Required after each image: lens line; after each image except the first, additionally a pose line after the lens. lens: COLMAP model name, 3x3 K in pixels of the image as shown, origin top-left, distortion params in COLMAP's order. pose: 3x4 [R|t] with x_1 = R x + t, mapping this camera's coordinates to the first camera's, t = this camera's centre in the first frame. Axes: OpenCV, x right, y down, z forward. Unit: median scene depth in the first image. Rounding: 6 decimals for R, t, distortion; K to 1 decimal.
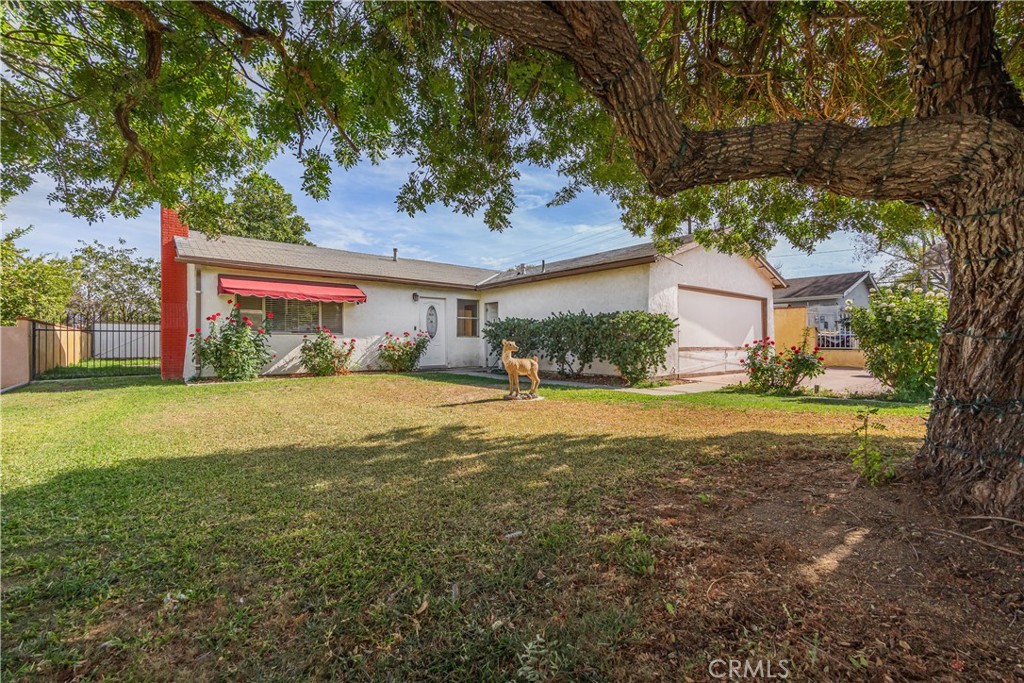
lens RADIAL K [[445.3, 0, 510.6], [0, 445.3, 337.8], [0, 0, 1]] dist [-0.002167, -0.000169]
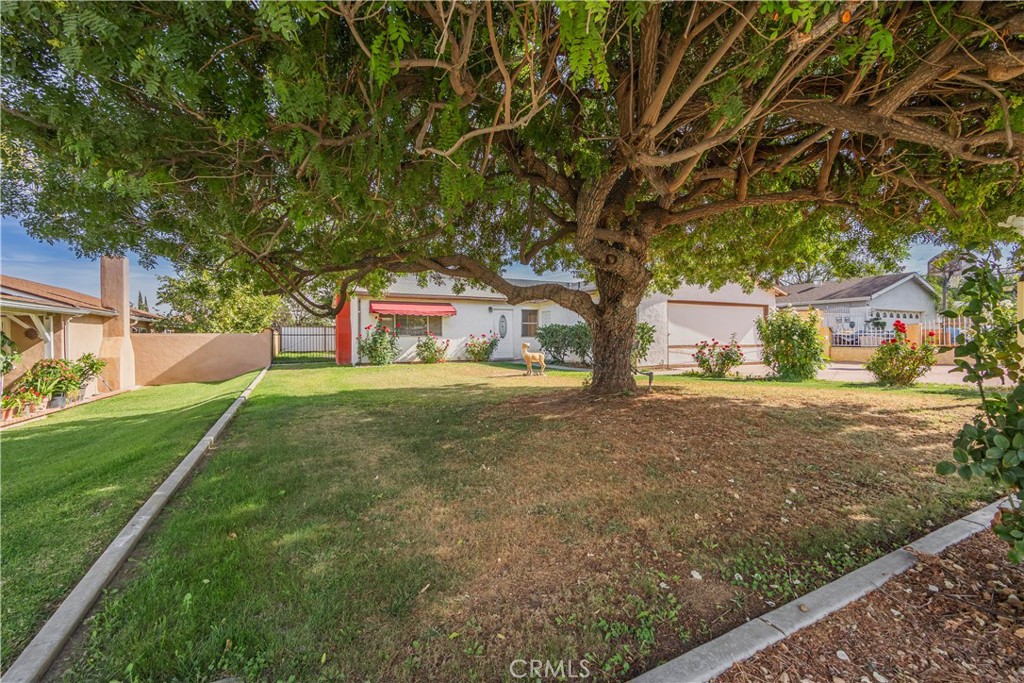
lens RADIAL K [[445.3, 0, 510.6], [0, 445.3, 337.8], [0, 0, 1]] dist [-0.002167, -0.000169]
pose [[0.973822, -0.002797, -0.227296, 0.209504], [0.005289, 0.999932, 0.010355, -0.018916], [0.227251, -0.011286, 0.973771, -0.453832]]
